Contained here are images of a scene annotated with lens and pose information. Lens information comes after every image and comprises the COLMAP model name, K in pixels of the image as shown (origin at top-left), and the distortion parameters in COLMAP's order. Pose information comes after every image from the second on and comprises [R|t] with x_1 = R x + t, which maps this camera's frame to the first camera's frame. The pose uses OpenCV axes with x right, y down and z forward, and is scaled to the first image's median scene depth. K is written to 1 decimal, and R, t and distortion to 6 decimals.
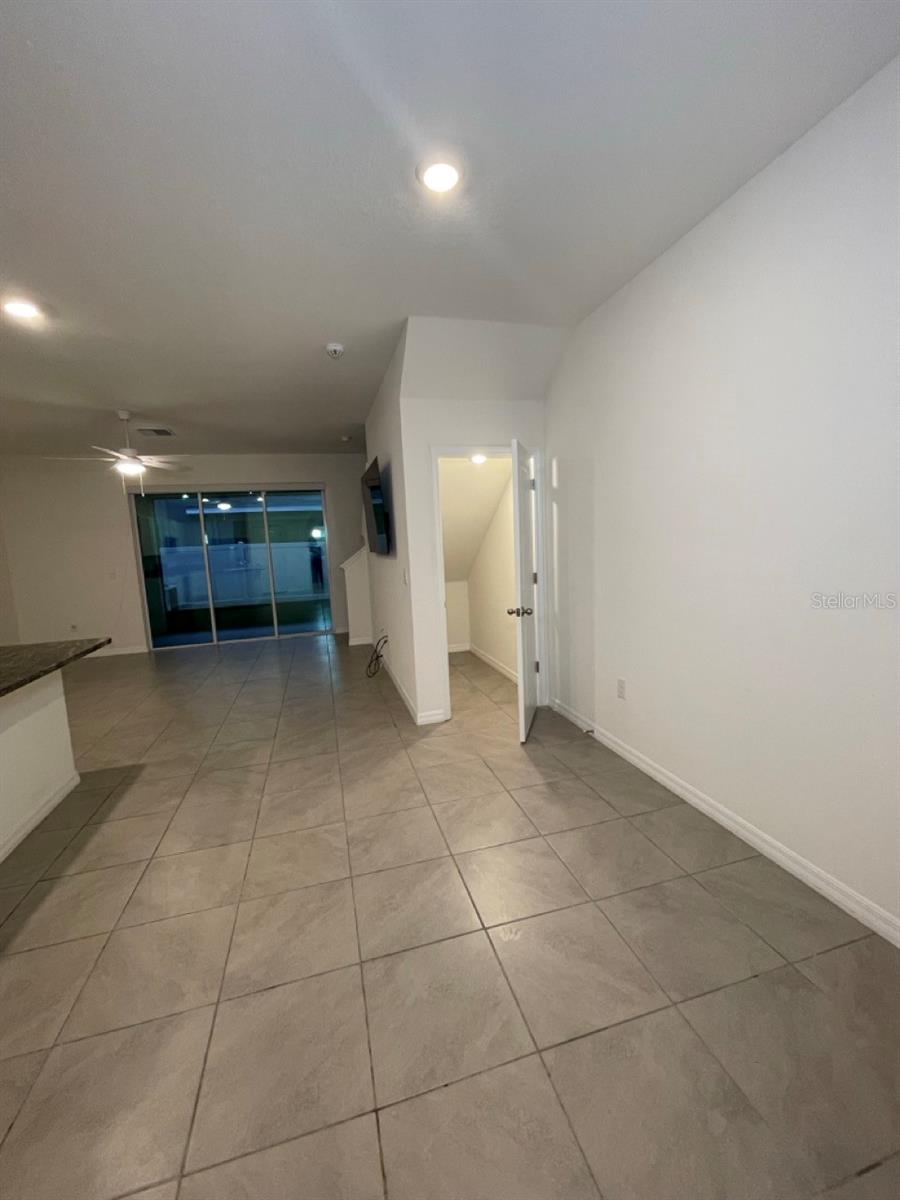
lens RADIAL K [[484.4, 0, 455.1], [0, 484.4, 596.6], [0, 0, 1]] dist [-0.006676, -0.000291]
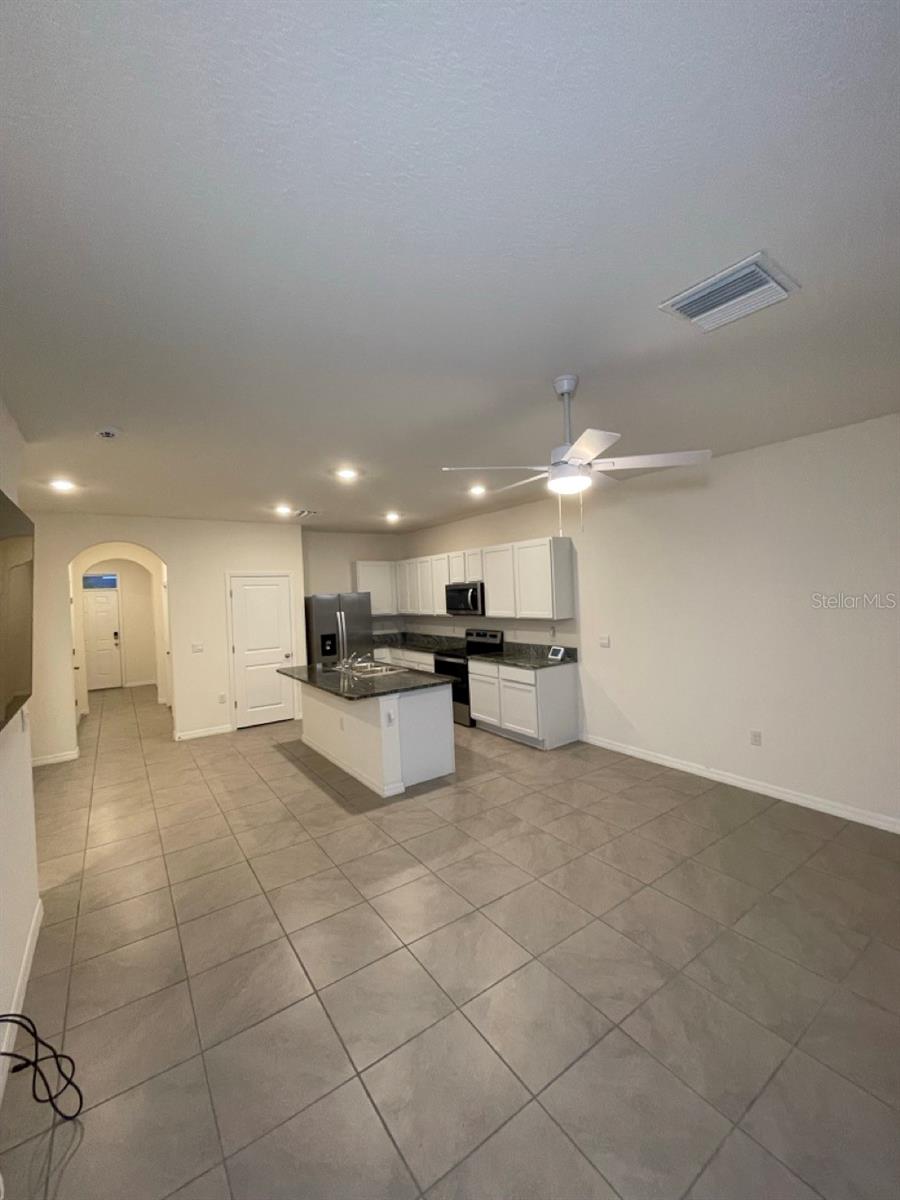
lens RADIAL K [[484.4, 0, 455.1], [0, 484.4, 596.6], [0, 0, 1]] dist [-0.006676, -0.000291]
pose [[-0.939237, 0.093170, -0.330382, -0.463666], [0.047896, 0.988616, 0.142634, -0.282401], [0.339910, 0.118143, -0.933008, 1.821674]]
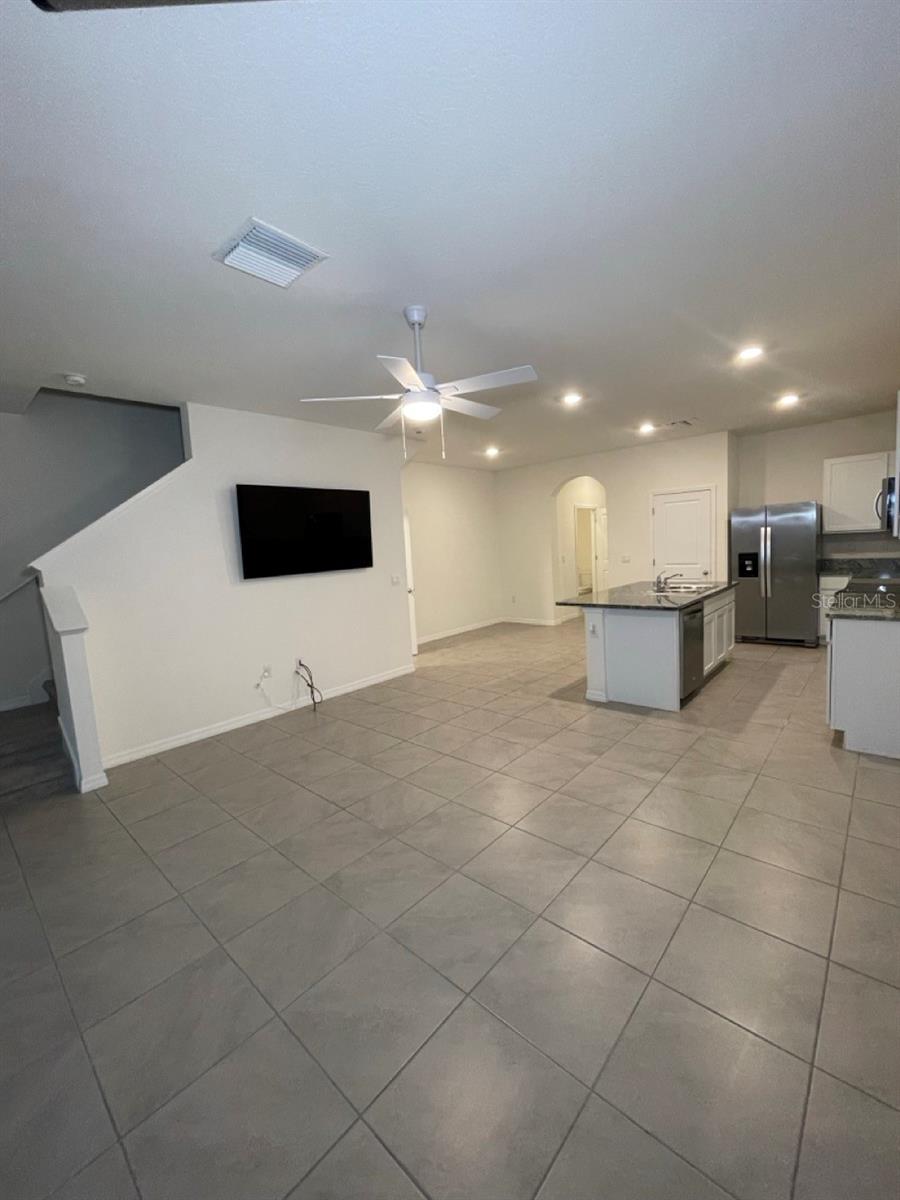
lens RADIAL K [[484.4, 0, 455.1], [0, 484.4, 596.6], [0, 0, 1]] dist [-0.006676, -0.000291]
pose [[-0.536390, -0.009234, 0.843920, -1.466052], [0.187636, 0.973609, 0.129913, -0.151973], [-0.822848, 0.228034, -0.520502, 1.641154]]
